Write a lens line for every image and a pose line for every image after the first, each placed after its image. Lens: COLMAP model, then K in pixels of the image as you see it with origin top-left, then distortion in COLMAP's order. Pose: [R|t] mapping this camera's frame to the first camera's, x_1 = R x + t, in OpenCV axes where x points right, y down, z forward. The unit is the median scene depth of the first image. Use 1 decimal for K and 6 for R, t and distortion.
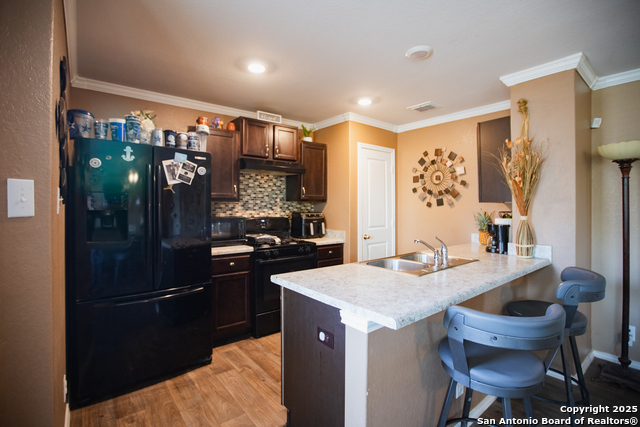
lens RADIAL K [[298.5, 0, 319.2], [0, 298.5, 209.4], [0, 0, 1]] dist [0.000134, -0.000091]
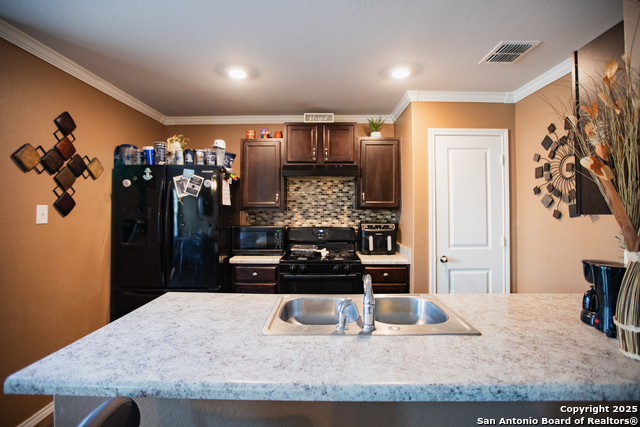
lens RADIAL K [[305.6, 0, 322.0], [0, 305.6, 212.8], [0, 0, 1]] dist [-0.022956, 0.000479]
pose [[0.782600, 0.003430, -0.622516, 0.387932], [-0.006129, 0.999979, -0.002196, -0.014824], [0.622495, 0.005535, 0.782604, 0.256573]]
